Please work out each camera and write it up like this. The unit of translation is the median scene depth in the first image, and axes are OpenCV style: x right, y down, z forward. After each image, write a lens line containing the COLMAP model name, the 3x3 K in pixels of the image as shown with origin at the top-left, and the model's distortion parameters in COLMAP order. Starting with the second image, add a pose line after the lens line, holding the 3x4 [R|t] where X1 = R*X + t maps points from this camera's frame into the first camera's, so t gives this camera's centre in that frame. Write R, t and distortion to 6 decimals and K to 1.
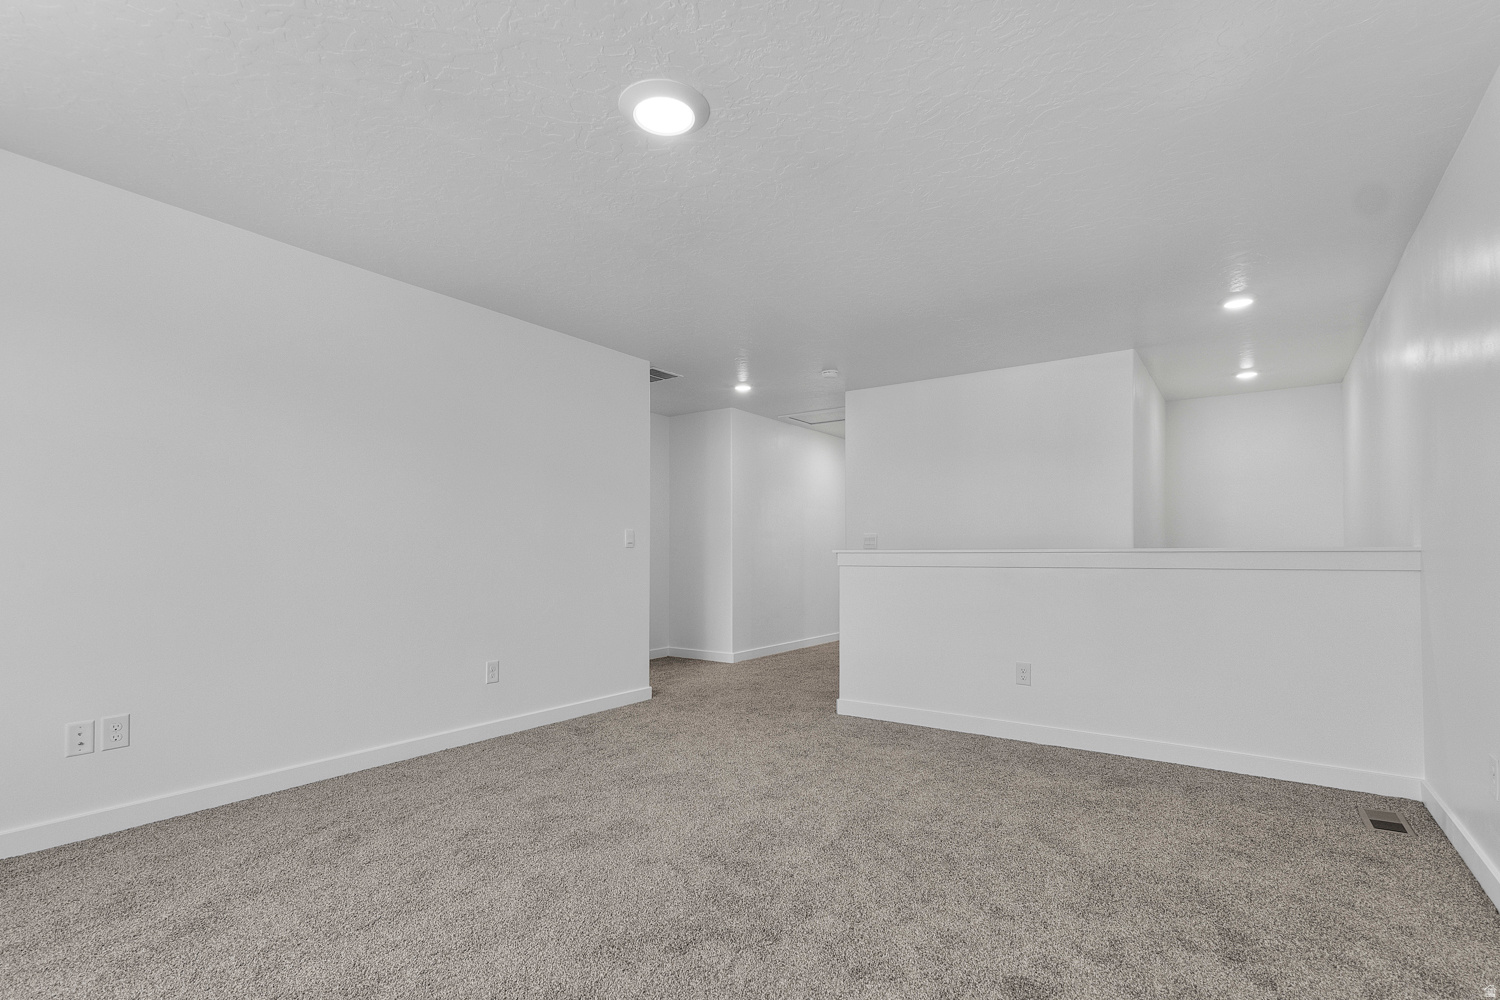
lens RADIAL K [[695.6, 0, 774.7], [0, 695.6, 539.0], [0, 0, 1]] dist [0.019455, -0.000180]
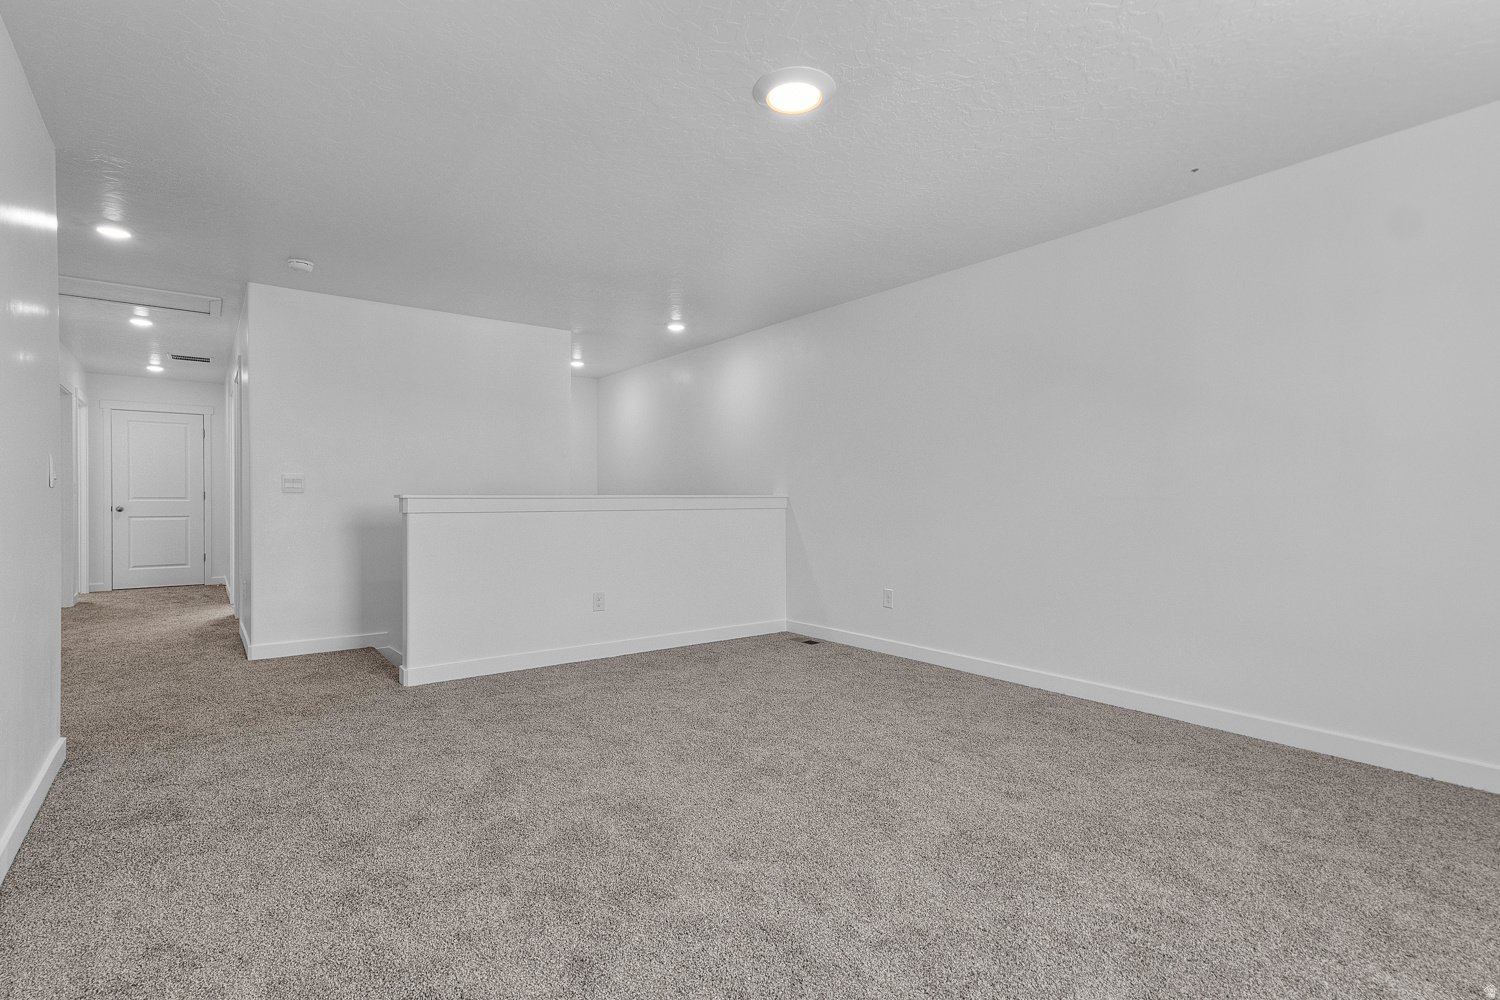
lens RADIAL K [[695.6, 0, 744.3], [0, 695.6, 502.7], [0, 0, 1]] dist [0.019455, -0.000180]
pose [[0.334257, -0.000765, 0.942482, -0.644531], [-0.017445, 0.999823, 0.006999, 0.015688], [-0.942320, -0.018781, 0.334185, 0.381282]]
